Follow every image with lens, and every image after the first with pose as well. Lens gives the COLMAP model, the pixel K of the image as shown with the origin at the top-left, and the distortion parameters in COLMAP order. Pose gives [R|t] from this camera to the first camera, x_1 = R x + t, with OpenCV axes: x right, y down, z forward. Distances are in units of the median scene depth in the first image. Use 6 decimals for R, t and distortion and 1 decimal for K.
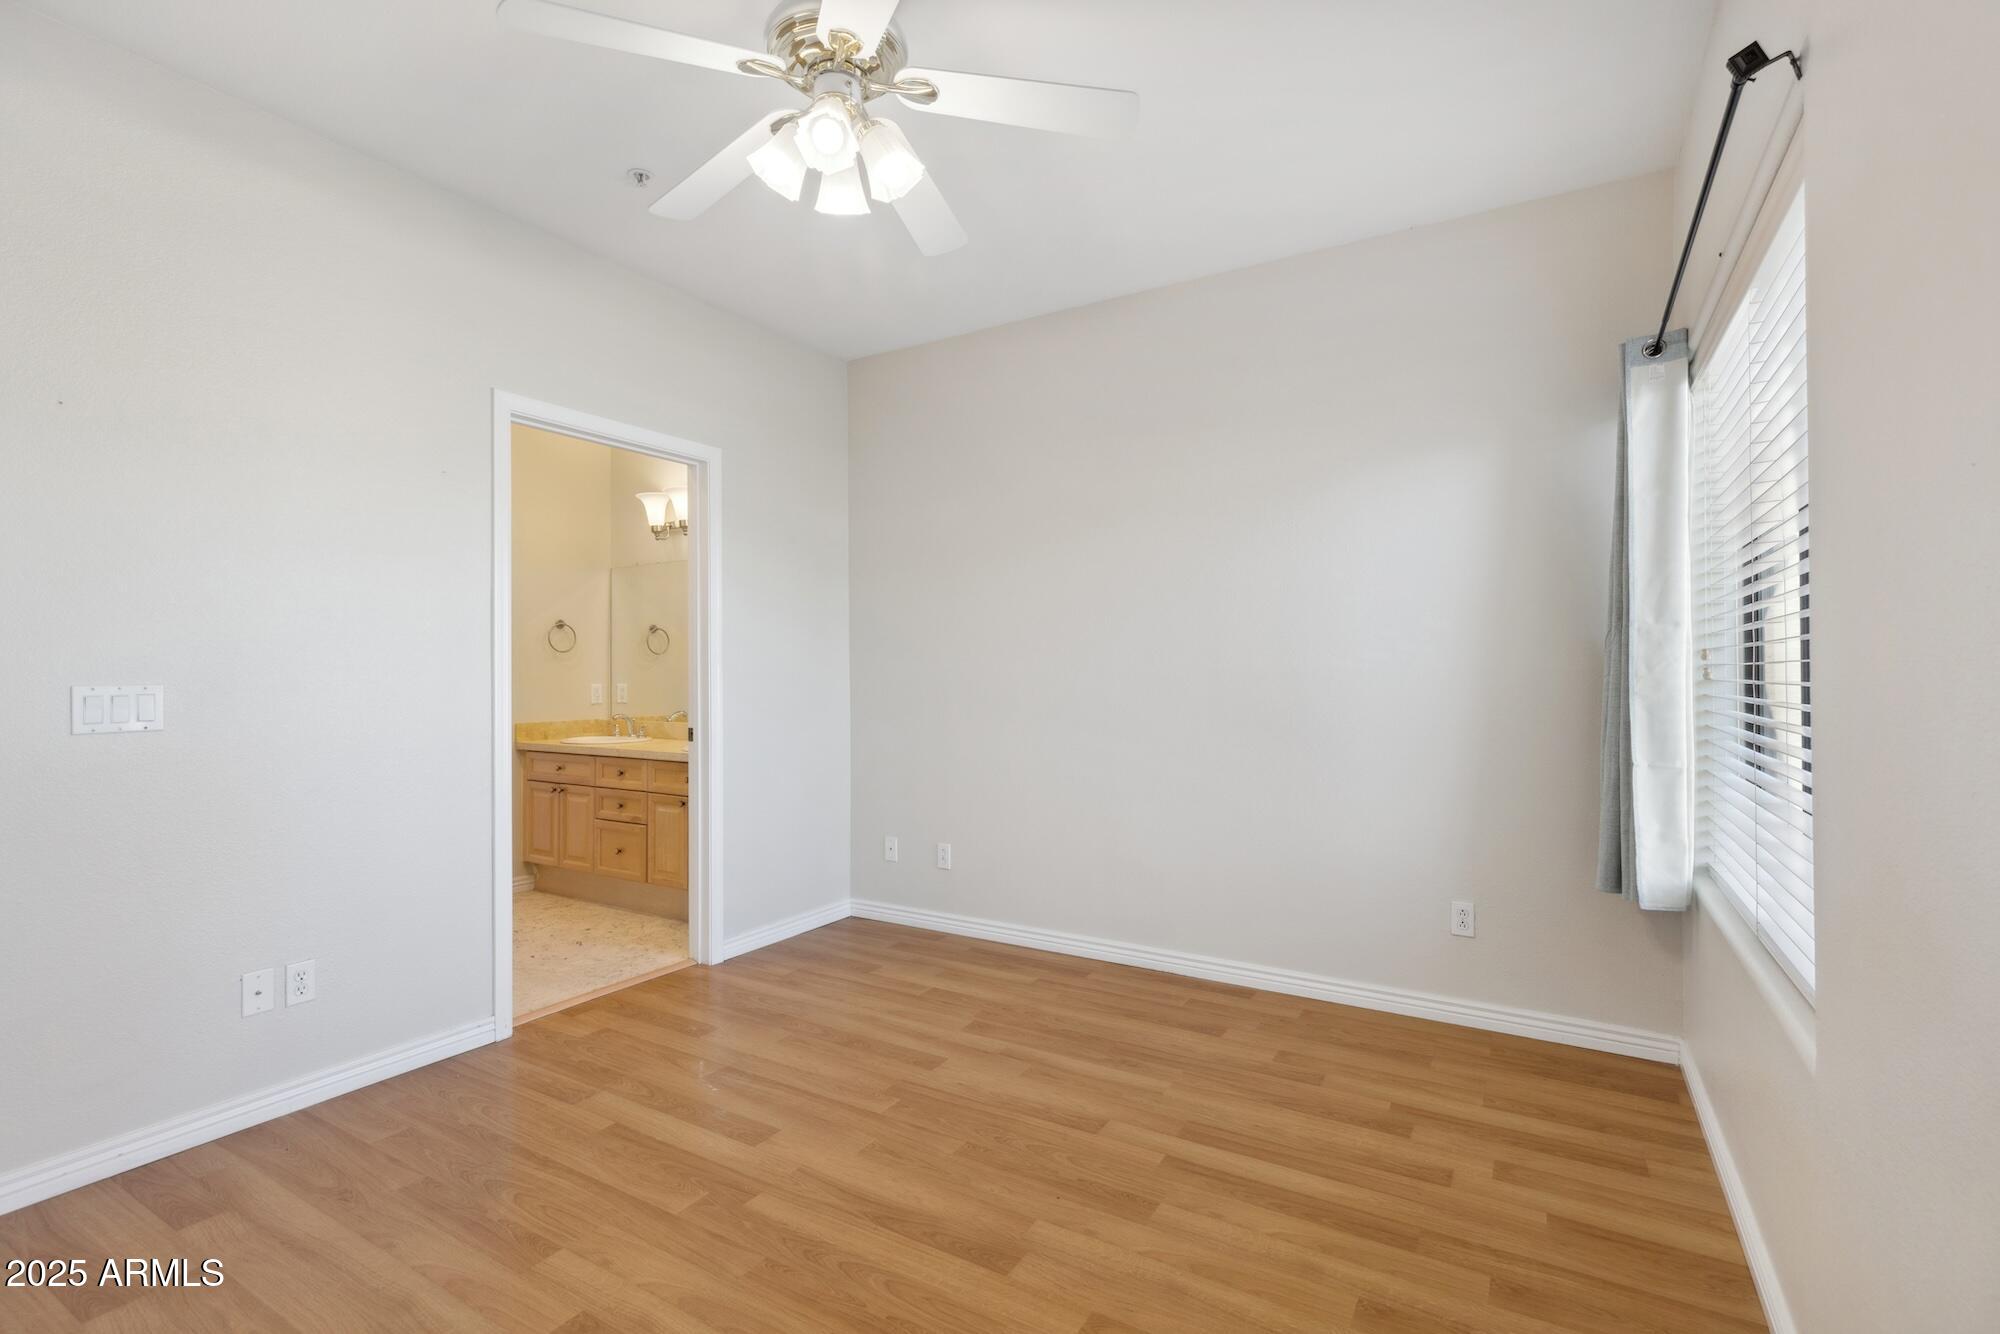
lens RADIAL K [[910.6, 0, 999.0], [0, 910.6, 662.4], [0, 0, 1]] dist [0.008394, -0.000720]
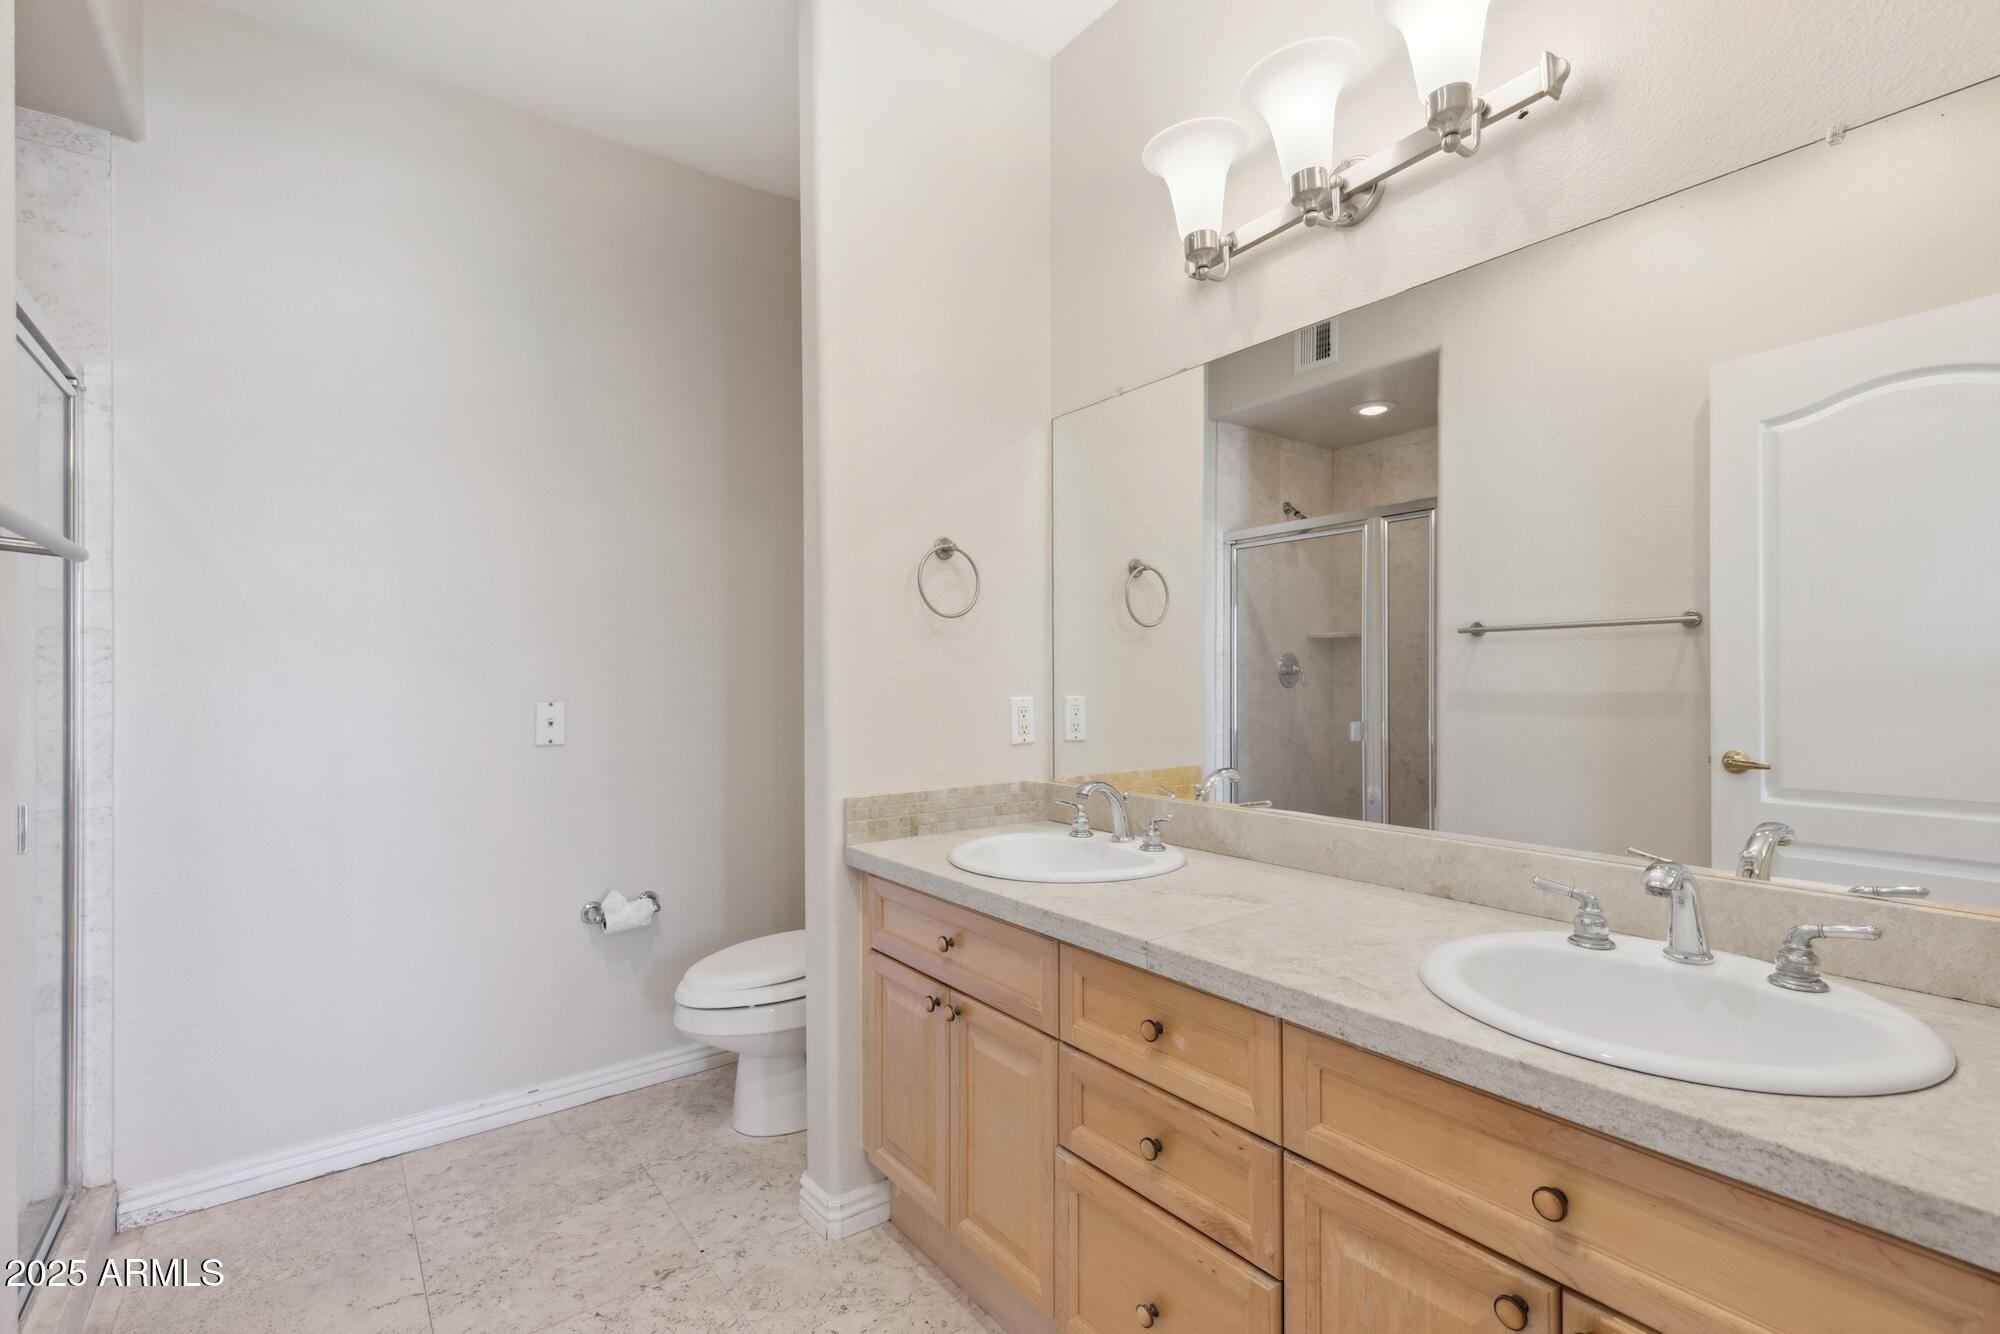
lens RADIAL K [[910.6, 0, 998.7], [0, 910.6, 675.0], [0, 0, 1]] dist [0.008394, -0.000720]
pose [[0.931320, 0.000703, -0.364202, -0.331357], [0.004256, 0.999909, 0.012814, 0.009637], [0.364178, -0.013484, 0.931232, 0.672421]]
